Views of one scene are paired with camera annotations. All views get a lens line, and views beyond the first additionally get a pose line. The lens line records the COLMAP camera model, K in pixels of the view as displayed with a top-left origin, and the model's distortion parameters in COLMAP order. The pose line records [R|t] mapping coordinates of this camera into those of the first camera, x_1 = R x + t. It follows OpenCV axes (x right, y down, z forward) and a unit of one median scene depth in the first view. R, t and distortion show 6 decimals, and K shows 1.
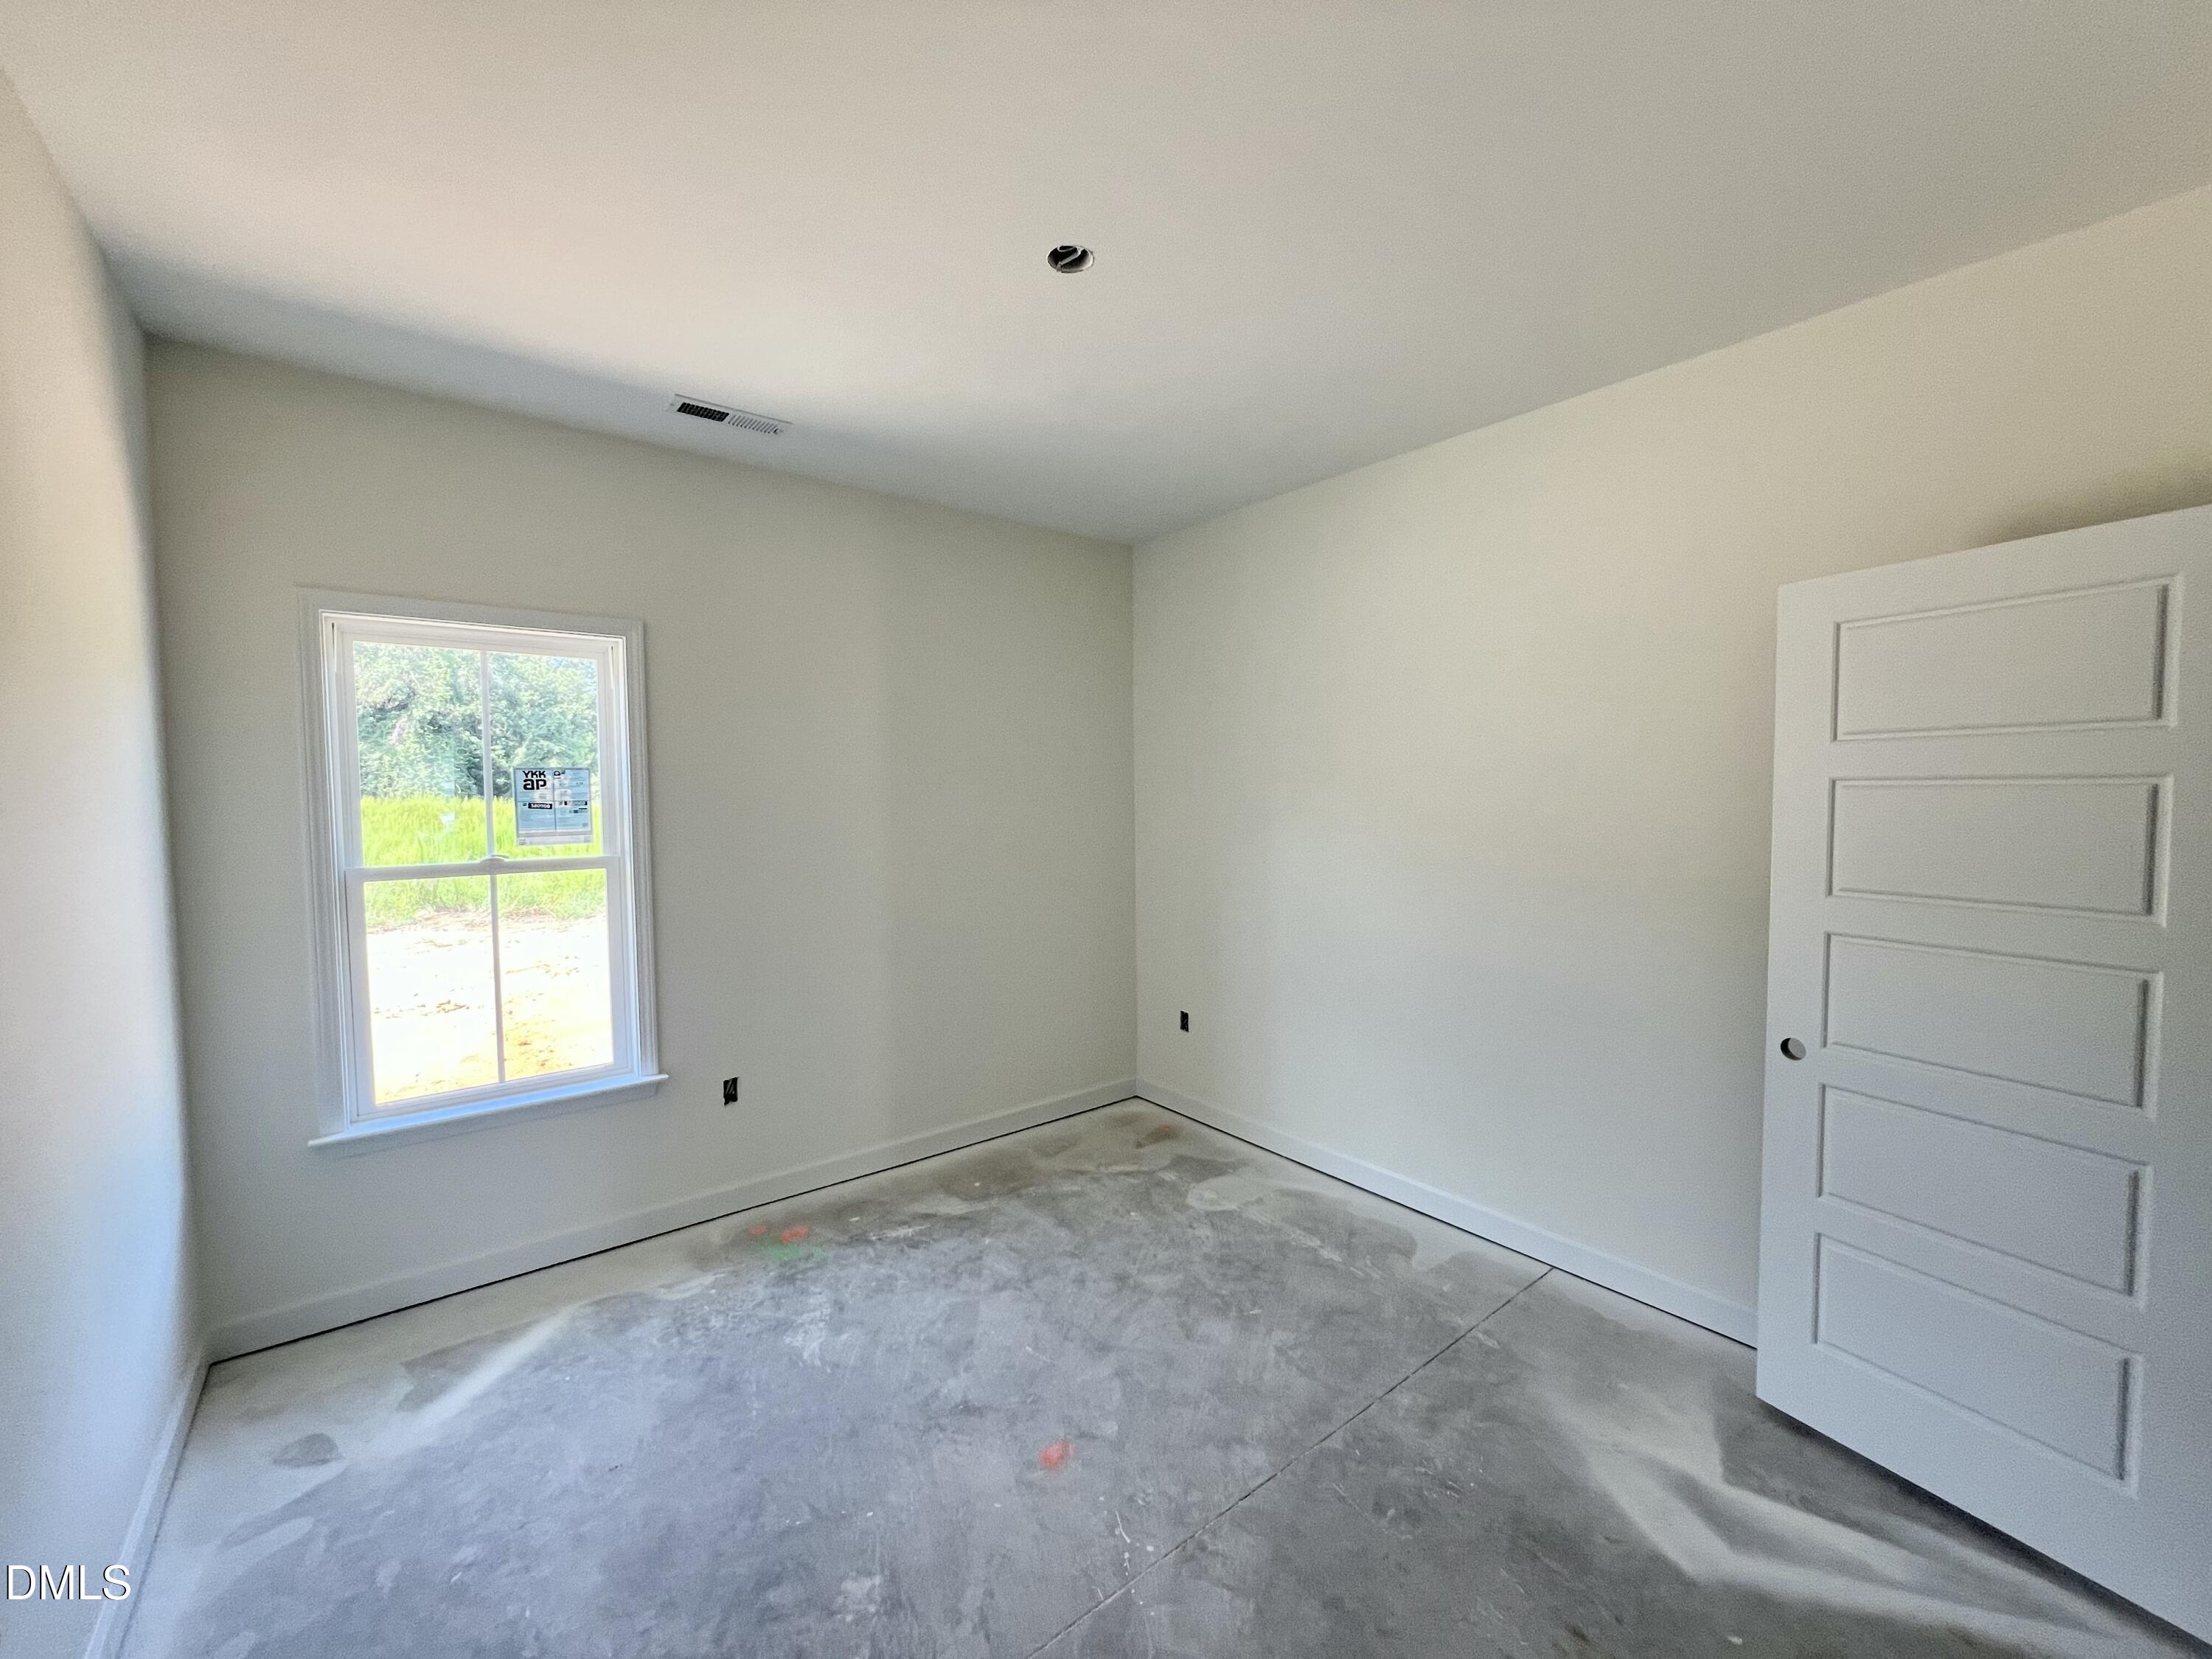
lens RADIAL K [[892.5, 0, 1109.5], [0, 892.5, 832.1], [0, 0, 1]] dist [-0.001013, -0.000036]
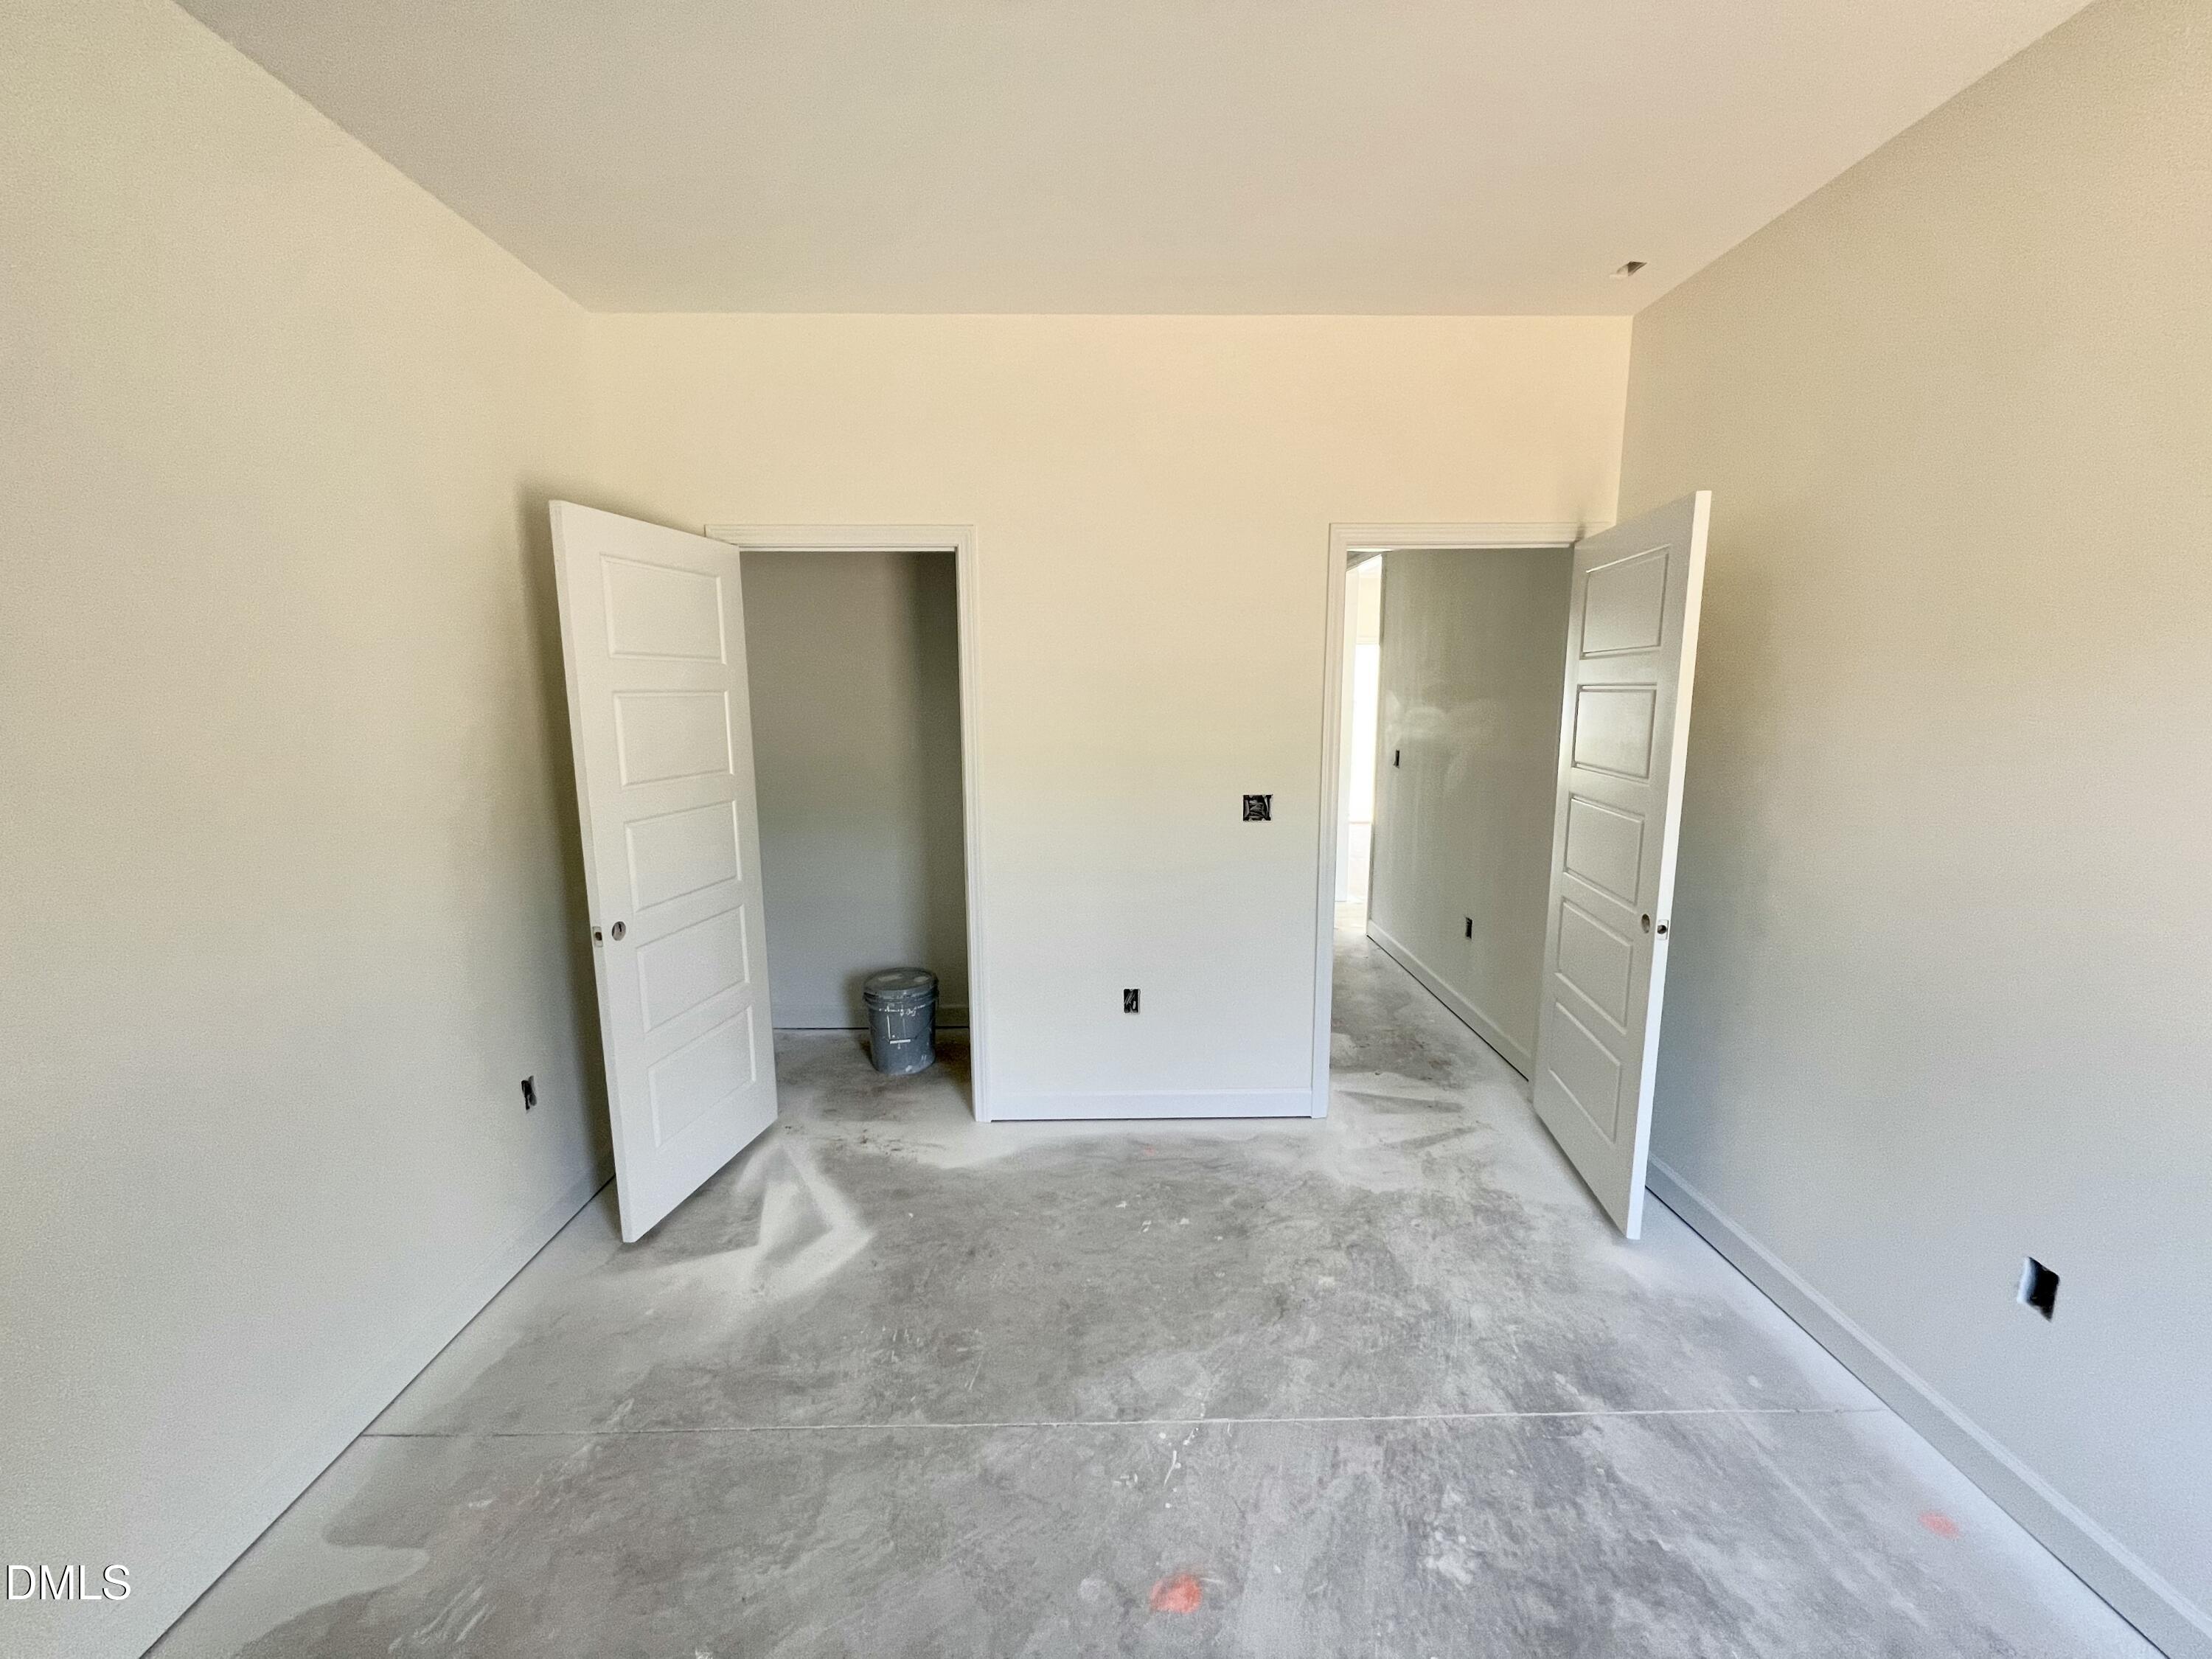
lens RADIAL K [[892.5, 0, 1109.5], [0, 892.5, 832.1], [0, 0, 1]] dist [-0.001013, -0.000036]
pose [[-0.793181, -0.086946, 0.602747, -0.454871], [0.037731, 0.980838, 0.191138, -0.081103], [-0.607816, 0.174349, -0.774701, 1.667567]]
